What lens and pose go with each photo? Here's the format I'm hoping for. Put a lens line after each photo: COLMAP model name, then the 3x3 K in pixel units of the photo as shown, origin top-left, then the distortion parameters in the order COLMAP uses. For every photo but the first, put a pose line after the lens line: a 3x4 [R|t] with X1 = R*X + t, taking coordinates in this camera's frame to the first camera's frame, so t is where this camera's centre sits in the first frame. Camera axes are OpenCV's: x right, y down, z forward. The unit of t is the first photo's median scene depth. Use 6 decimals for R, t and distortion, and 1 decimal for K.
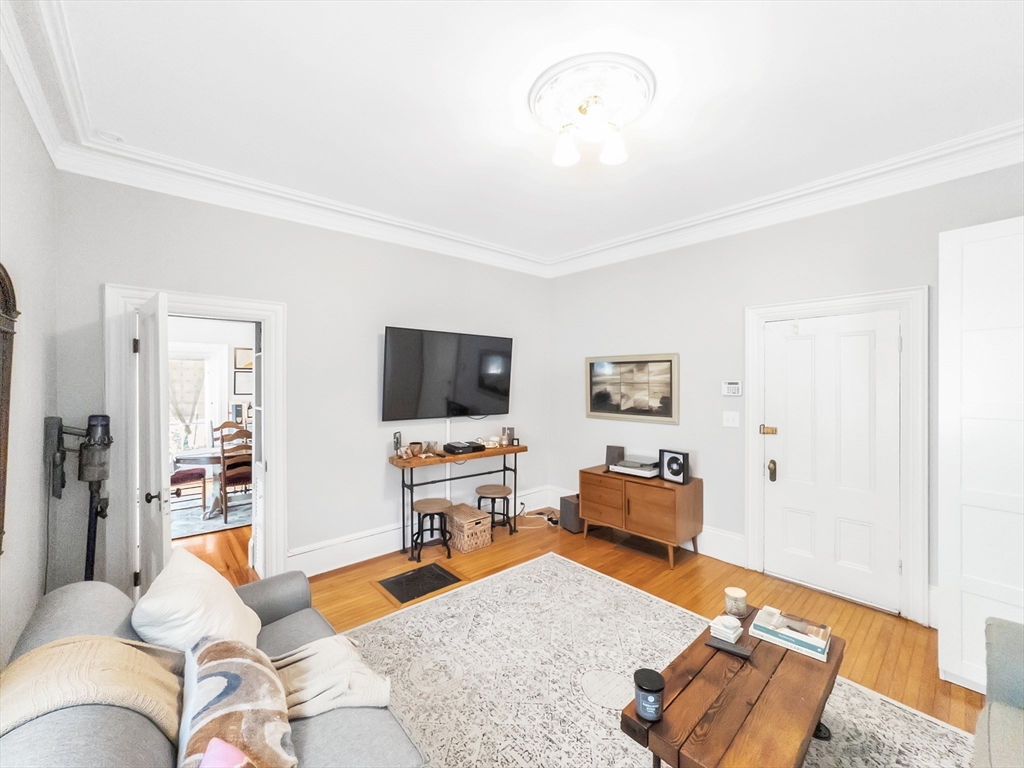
lens RADIAL K [[409.5, 0, 518.5], [0, 409.5, 382.1], [0, 0, 1]] dist [-0.035627, 0.009196]
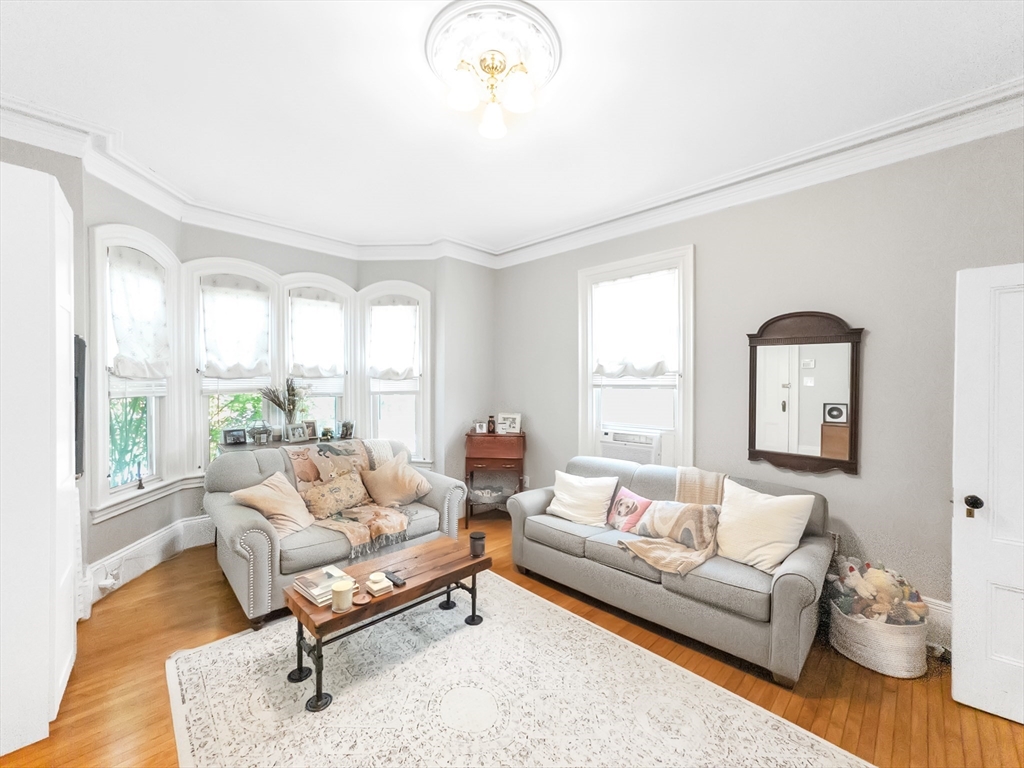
lens RADIAL K [[409.5, 0, 513.0], [0, 409.5, 382.7], [0, 0, 1]] dist [-0.035627, 0.009196]
pose [[-0.998940, -0.006854, -0.045512, 0.169697], [-0.007535, 0.999862, 0.014813, 0.015539], [0.045404, 0.015140, -0.998854, 1.890249]]
